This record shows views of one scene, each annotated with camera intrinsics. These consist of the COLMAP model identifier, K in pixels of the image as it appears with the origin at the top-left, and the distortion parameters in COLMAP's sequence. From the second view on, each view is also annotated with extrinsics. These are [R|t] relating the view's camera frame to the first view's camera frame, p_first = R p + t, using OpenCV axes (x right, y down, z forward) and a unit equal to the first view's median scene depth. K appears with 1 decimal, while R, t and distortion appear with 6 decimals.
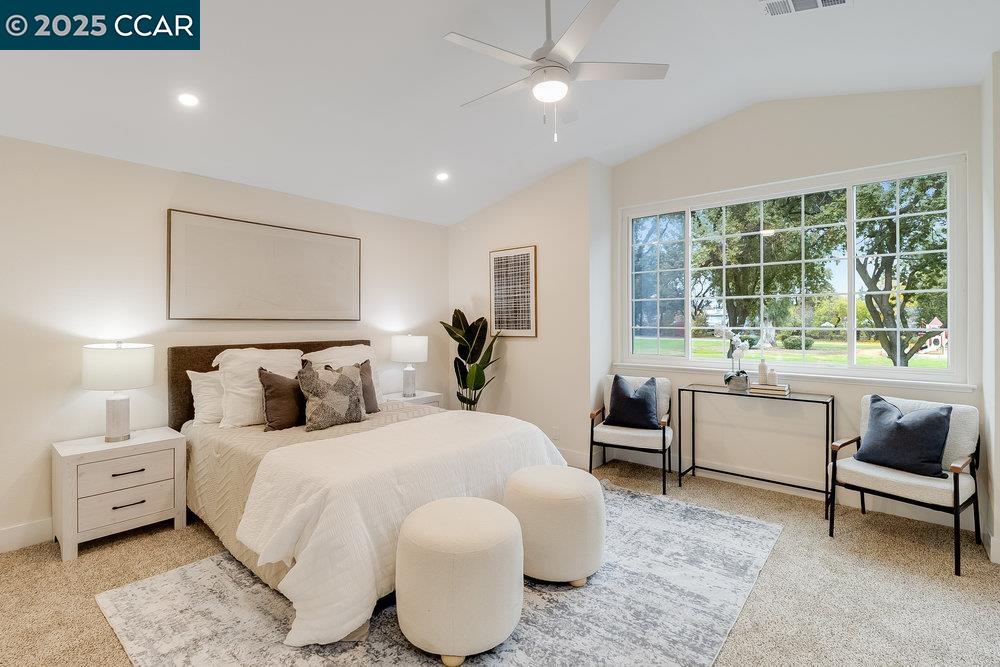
lens RADIAL K [[466.7, 0, 500.9], [0, 466.7, 322.9], [0, 0, 1]] dist [-0.003314, -0.000444]
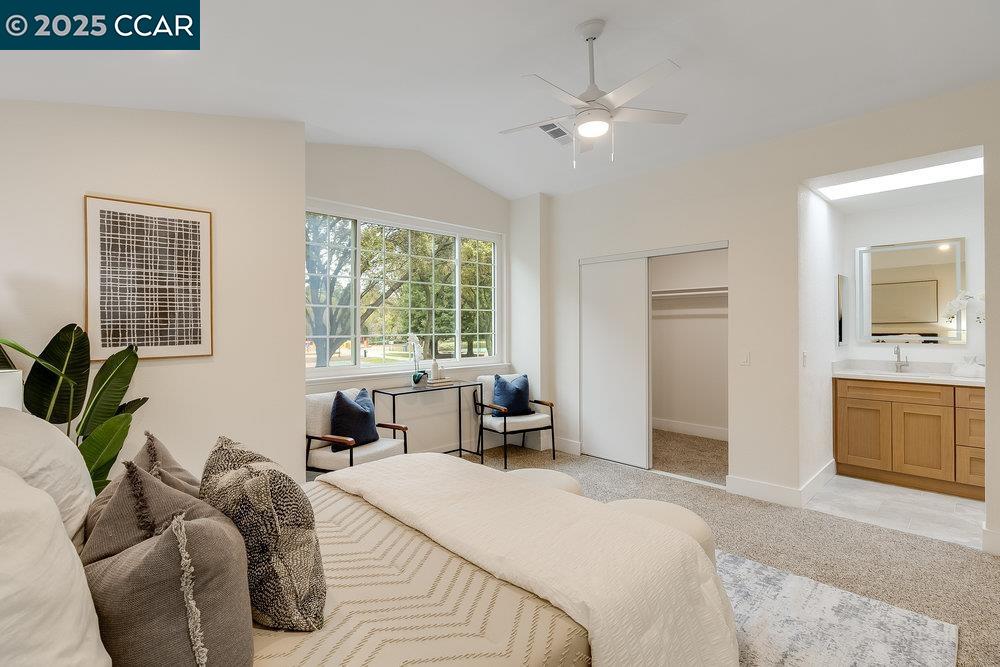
lens RADIAL K [[466.7, 0, 500.9], [0, 466.7, 322.9], [0, 0, 1]] dist [-0.003314, -0.000444]
pose [[0.083876, 0.013011, 0.996391, -0.521926], [0.012737, 0.999819, -0.014128, -0.000506], [-0.996395, 0.013876, 0.083695, 0.545317]]
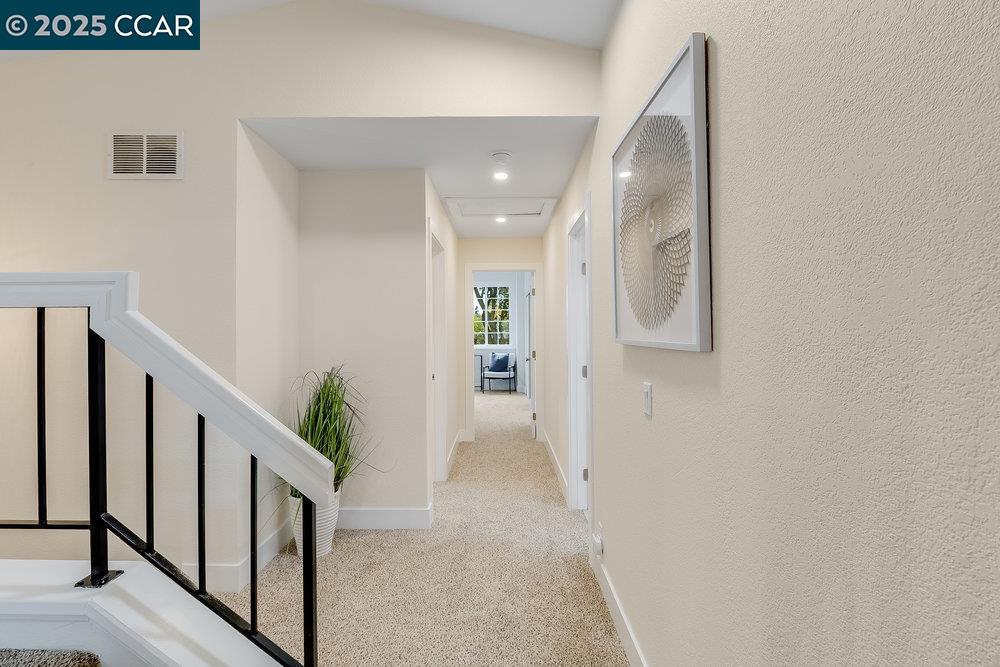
lens RADIAL K [[466.7, 0, 500.9], [0, 466.7, 322.9], [0, 0, 1]] dist [-0.003314, -0.000444]
pose [[0.758891, 0.012198, 0.651104, -0.891271], [0.005267, 0.999677, -0.024867, 0.017684], [-0.651197, 0.022300, 0.758581, -1.056991]]
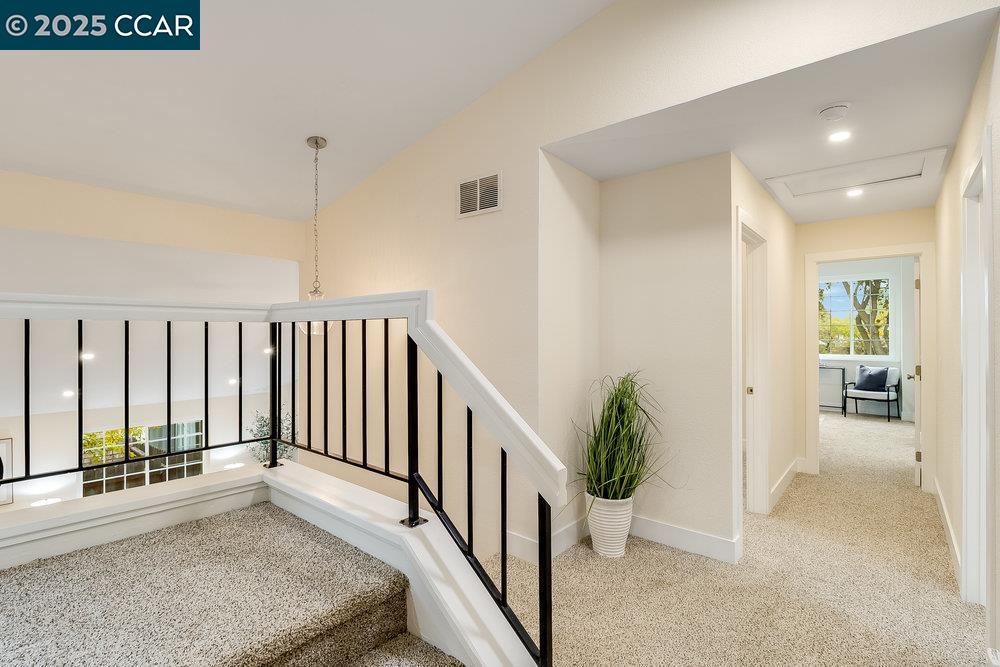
lens RADIAL K [[469.6, 0, 500.0], [0, 469.6, 333.5], [0, 0, 1]] dist [0.019239, -0.015490]
pose [[0.999791, 0.007606, 0.019003, -0.839506], [-0.007370, 0.999896, -0.012433, 0.016883], [-0.019095, 0.012291, 0.999742, -1.063791]]
